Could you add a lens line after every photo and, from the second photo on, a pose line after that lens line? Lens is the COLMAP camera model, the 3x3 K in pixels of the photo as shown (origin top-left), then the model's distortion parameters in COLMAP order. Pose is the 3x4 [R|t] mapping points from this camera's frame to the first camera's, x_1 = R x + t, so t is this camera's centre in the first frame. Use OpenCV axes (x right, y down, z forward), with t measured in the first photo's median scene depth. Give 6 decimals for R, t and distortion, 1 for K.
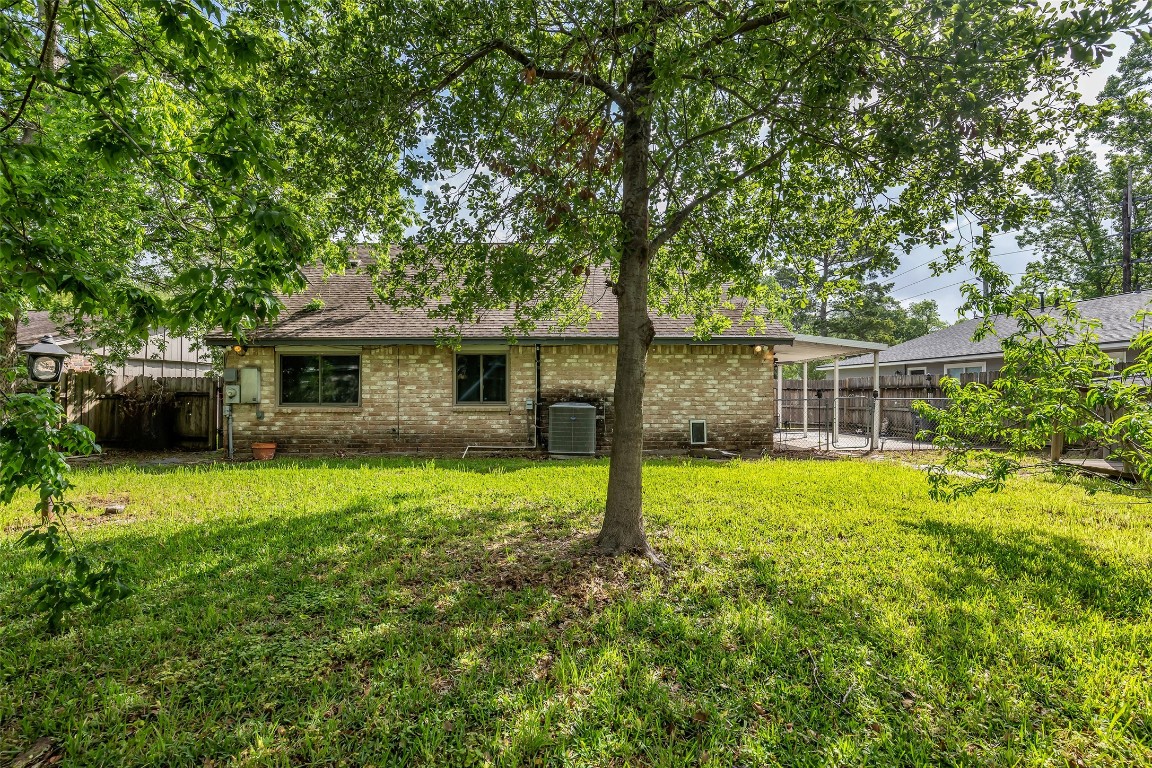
lens RADIAL K [[529.9, 0, 575.1], [0, 529.9, 387.2], [0, 0, 1]] dist [0.001130, 0.000074]
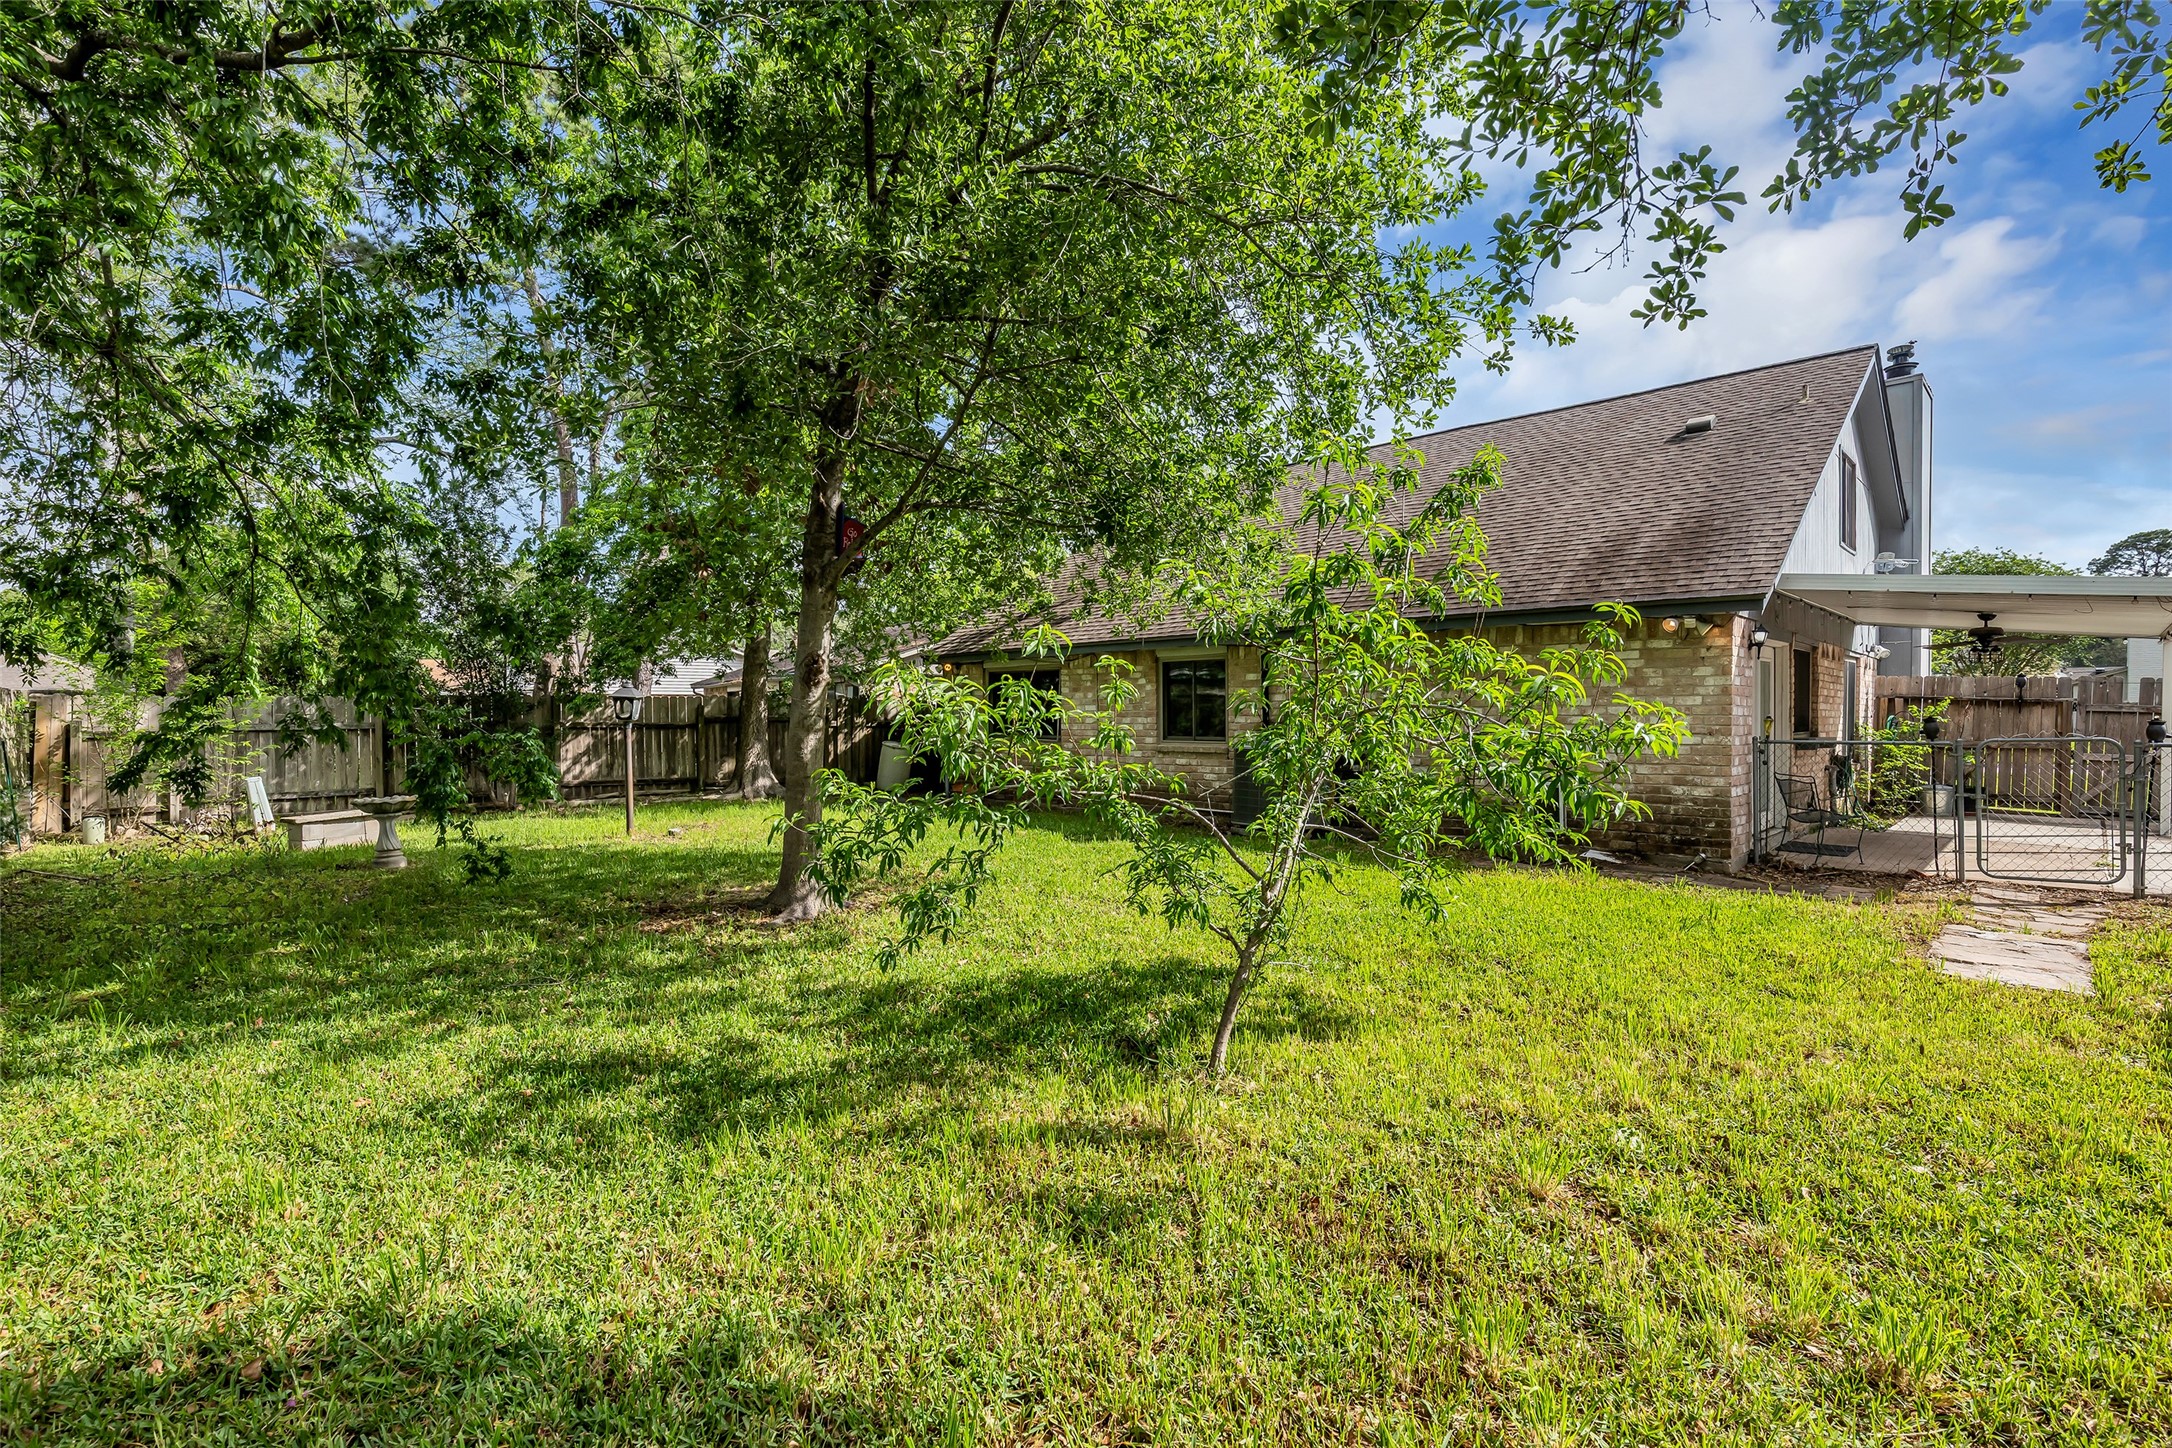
lens RADIAL K [[999.0, 0, 1079.0], [0, 999.0, 721.2], [0, 0, 1]] dist [0.001130, 0.000074]
pose [[0.703075, 0.003633, -0.711106, 0.574766], [0.007932, 0.999885, 0.012951, -0.007214], [0.711071, -0.014746, 0.702965, 0.070446]]
